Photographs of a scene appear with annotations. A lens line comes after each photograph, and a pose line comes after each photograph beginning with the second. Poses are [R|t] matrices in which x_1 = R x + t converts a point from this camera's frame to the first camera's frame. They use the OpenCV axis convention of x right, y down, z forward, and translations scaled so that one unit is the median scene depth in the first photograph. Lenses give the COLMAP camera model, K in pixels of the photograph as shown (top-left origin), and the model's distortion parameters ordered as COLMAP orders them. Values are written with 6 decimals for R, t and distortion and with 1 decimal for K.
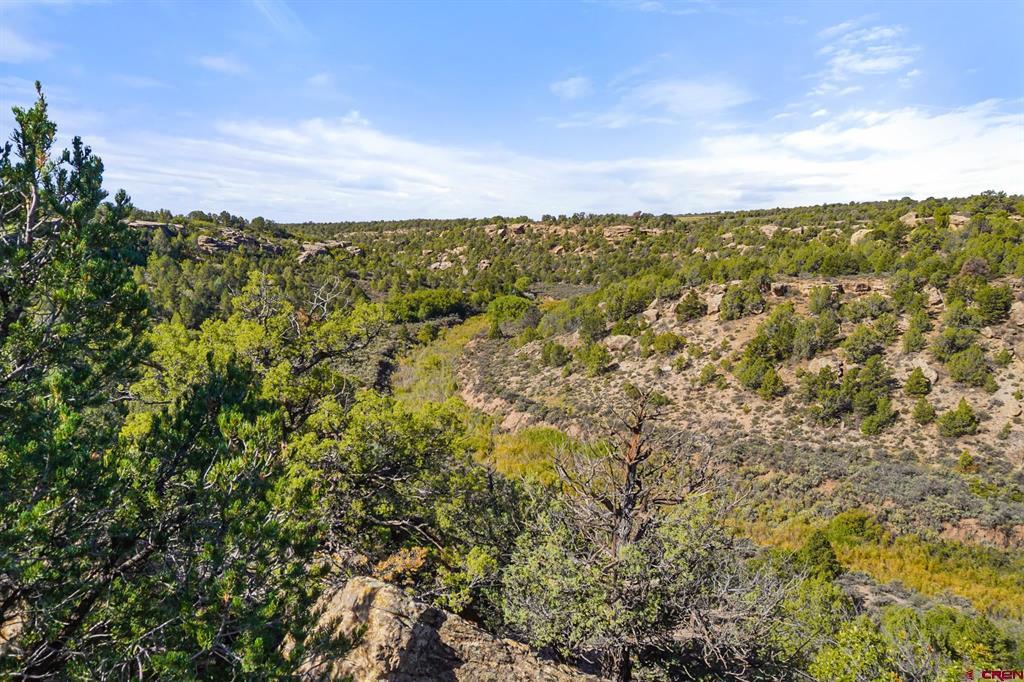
lens RADIAL K [[683.5, 0, 510.4], [0, 683.5, 339.1], [0, 0, 1]] dist [-0.049041, 0.035712]
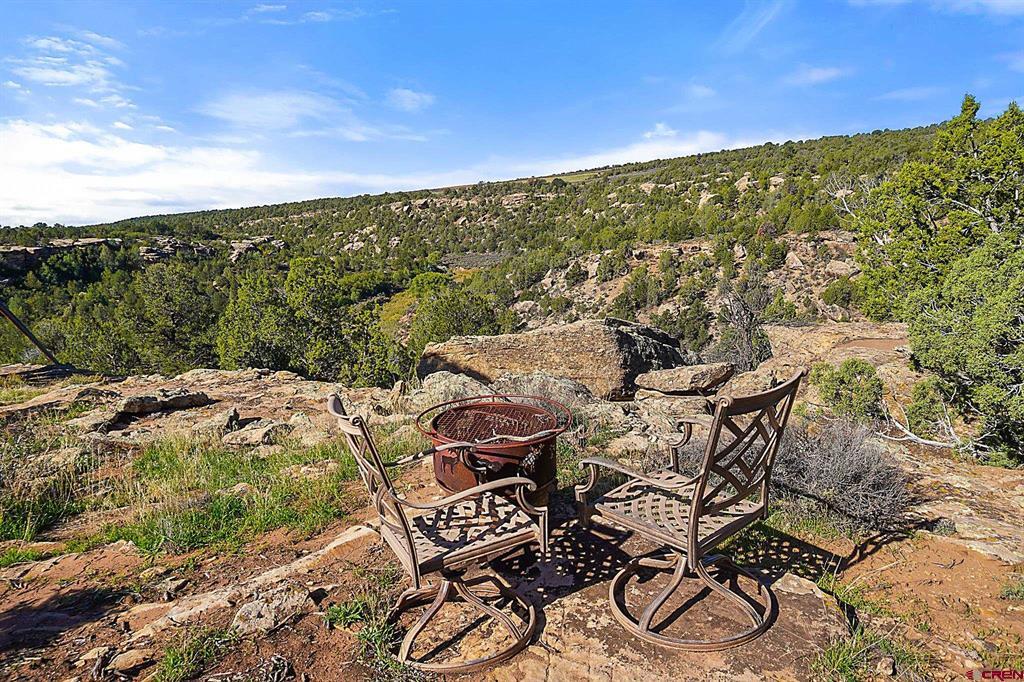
lens RADIAL K [[683.5, 0, 510.4], [0, 683.5, 339.1], [0, 0, 1]] dist [-0.049041, 0.035712]
pose [[0.985503, -0.113054, 0.126498, -0.023174], [0.105825, 0.992419, 0.062501, -0.009619], [-0.132605, -0.048208, 0.989996, -0.161658]]
